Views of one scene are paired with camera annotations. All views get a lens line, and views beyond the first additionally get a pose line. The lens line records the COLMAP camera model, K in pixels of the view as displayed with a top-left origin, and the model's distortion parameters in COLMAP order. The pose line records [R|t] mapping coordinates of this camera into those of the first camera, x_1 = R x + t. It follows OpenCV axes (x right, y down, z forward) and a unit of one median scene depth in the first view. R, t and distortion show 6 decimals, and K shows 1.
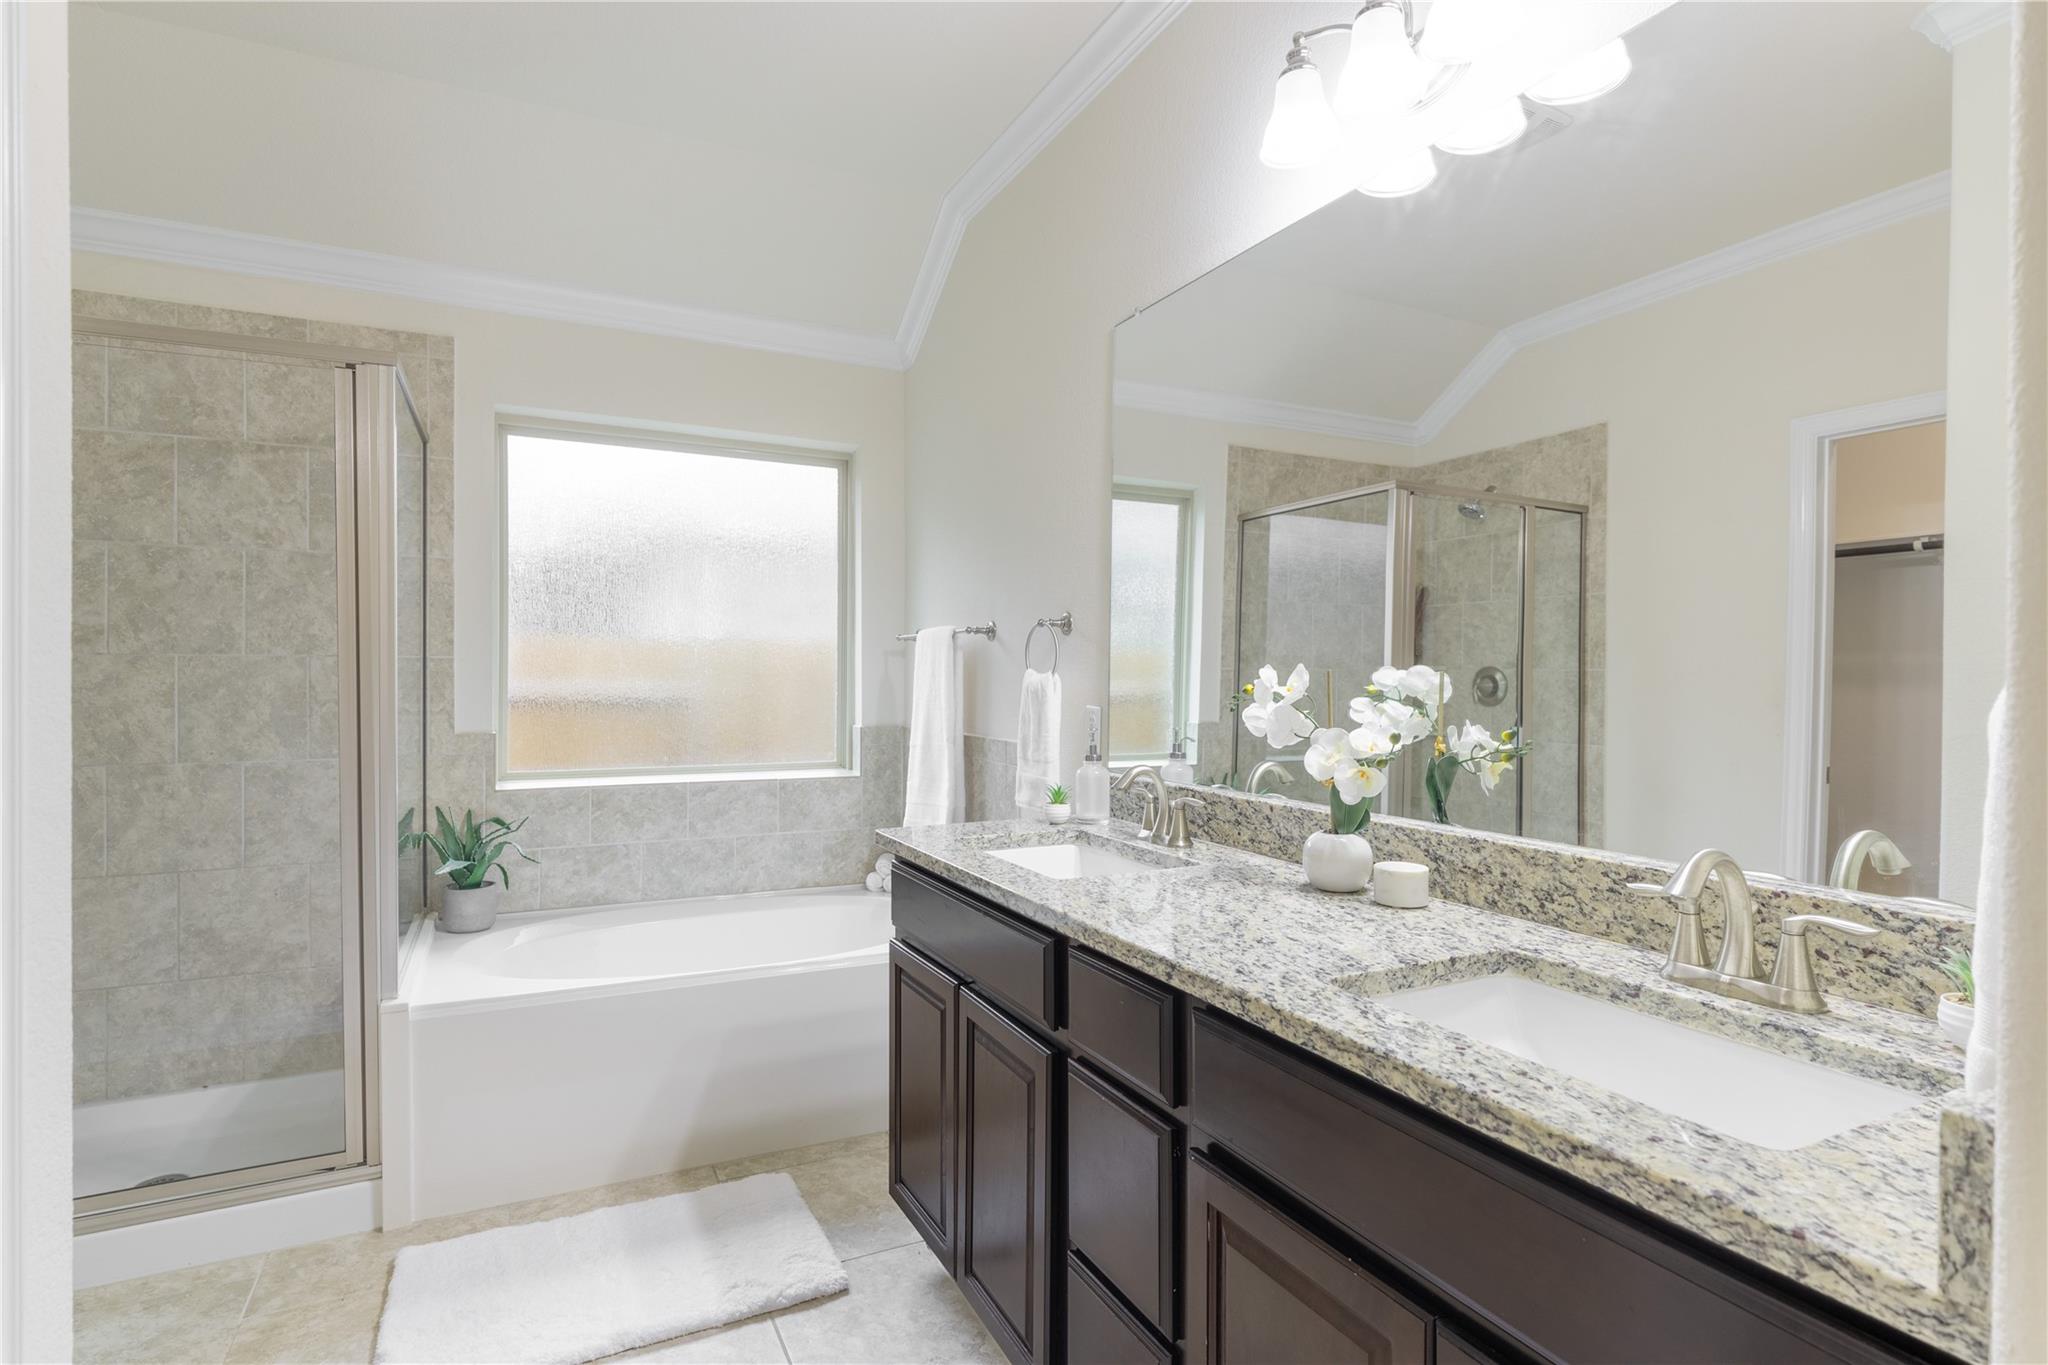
lens RADIAL K [[1018.7, 0, 1029.8], [0, 1018.7, 681.2], [0, 0, 1]] dist [-0.000237, -0.004153]
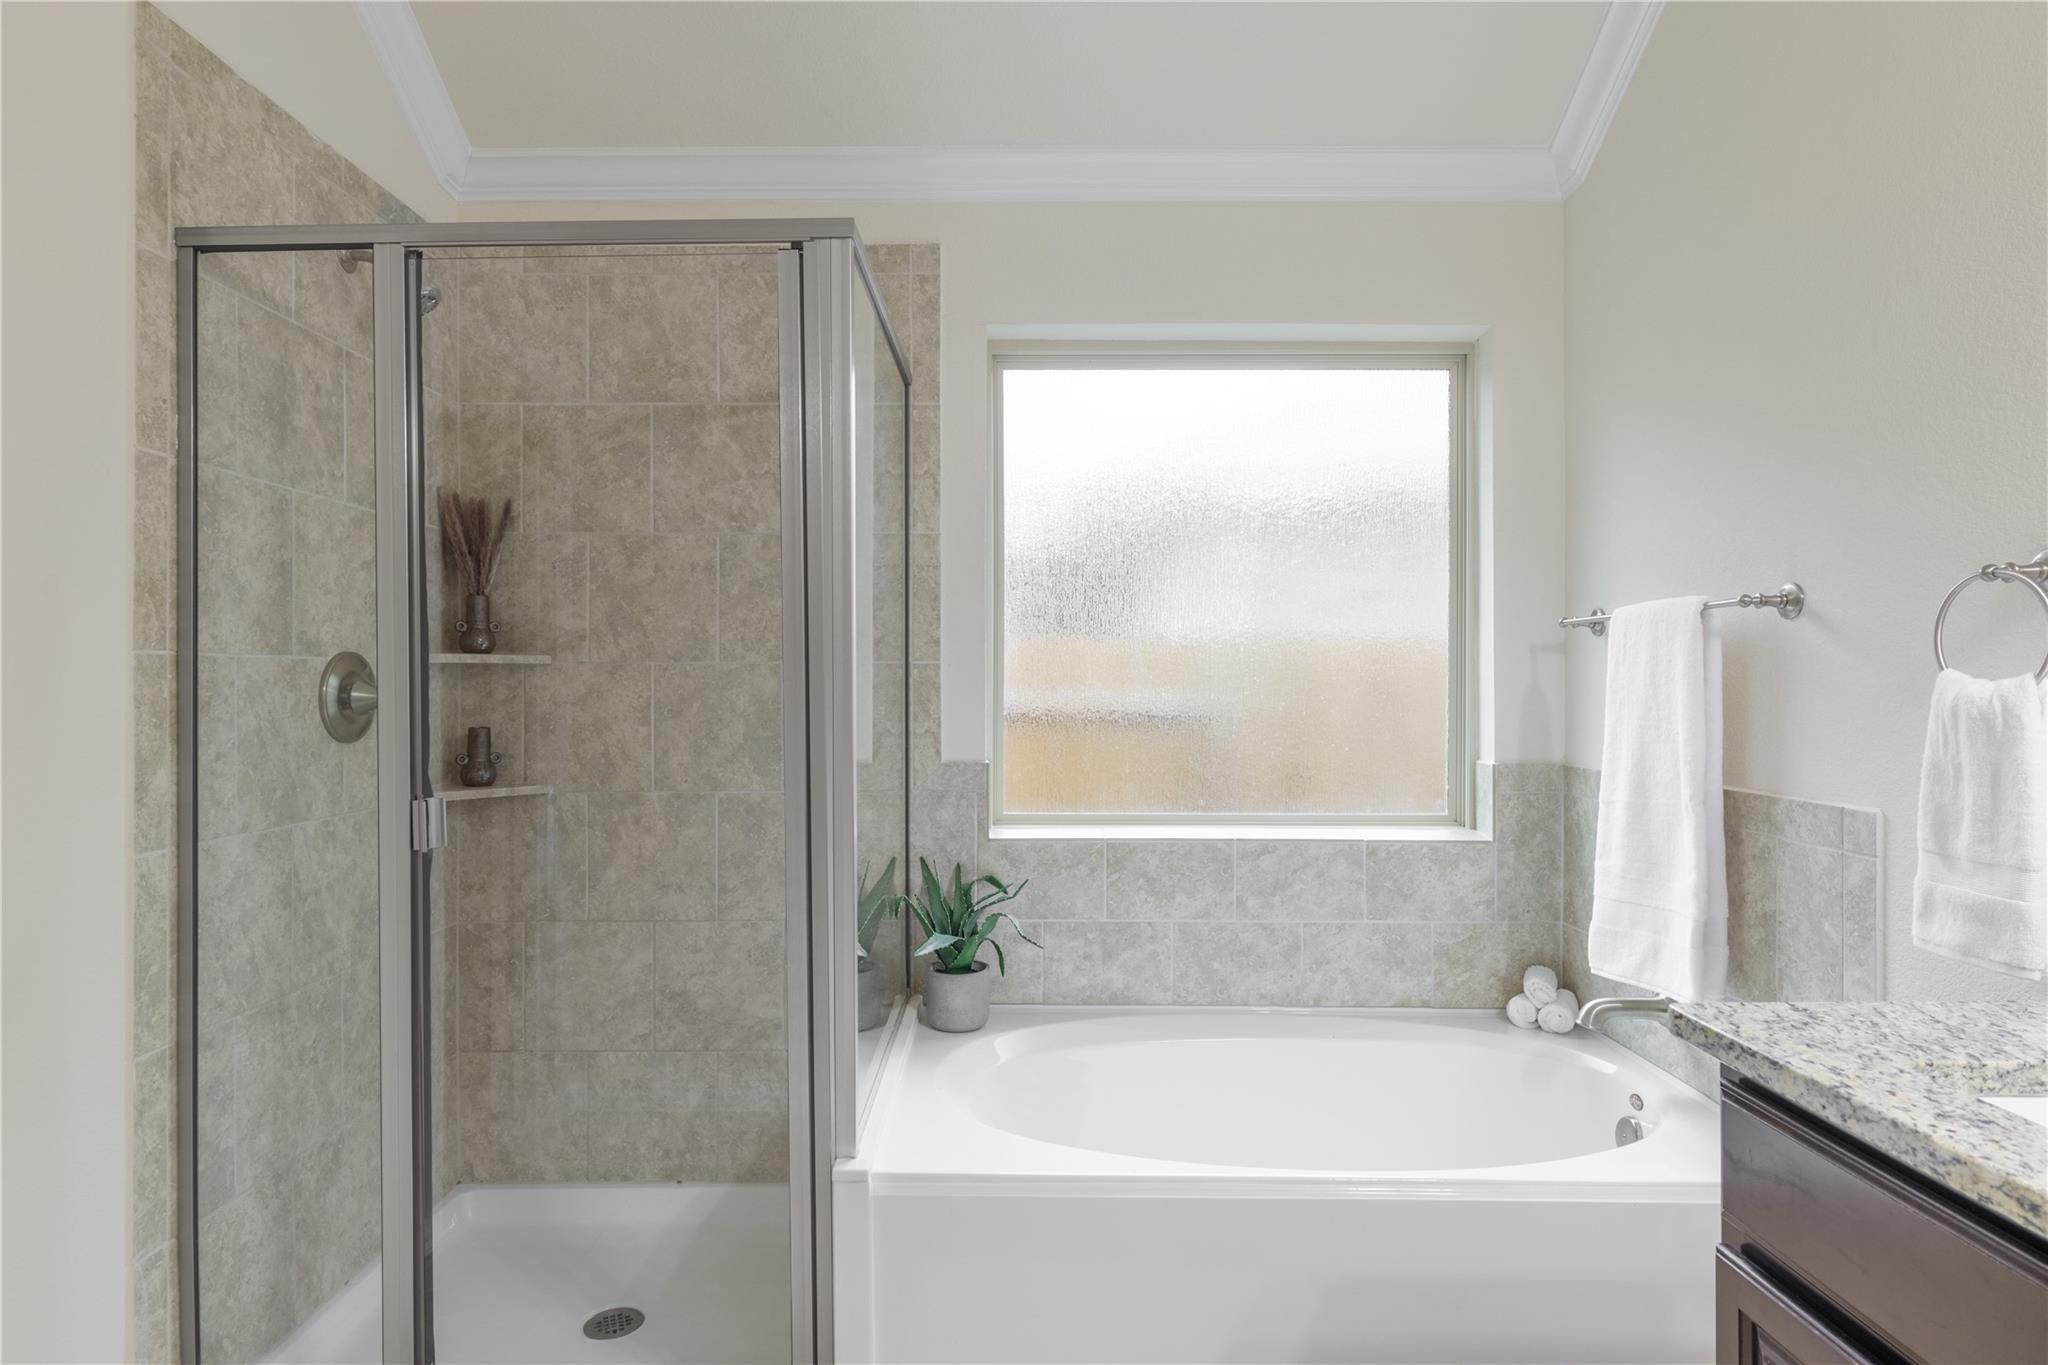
lens RADIAL K [[1117.8, 0, 1022.8], [0, 1117.8, 683.0], [0, 0, 1]] dist [0.002860, 0.000258]
pose [[0.894293, -0.004526, -0.447460, -0.142088], [0.001903, 0.999978, -0.006312, -0.002873], [0.447479, 0.004793, 0.894282, 0.291964]]
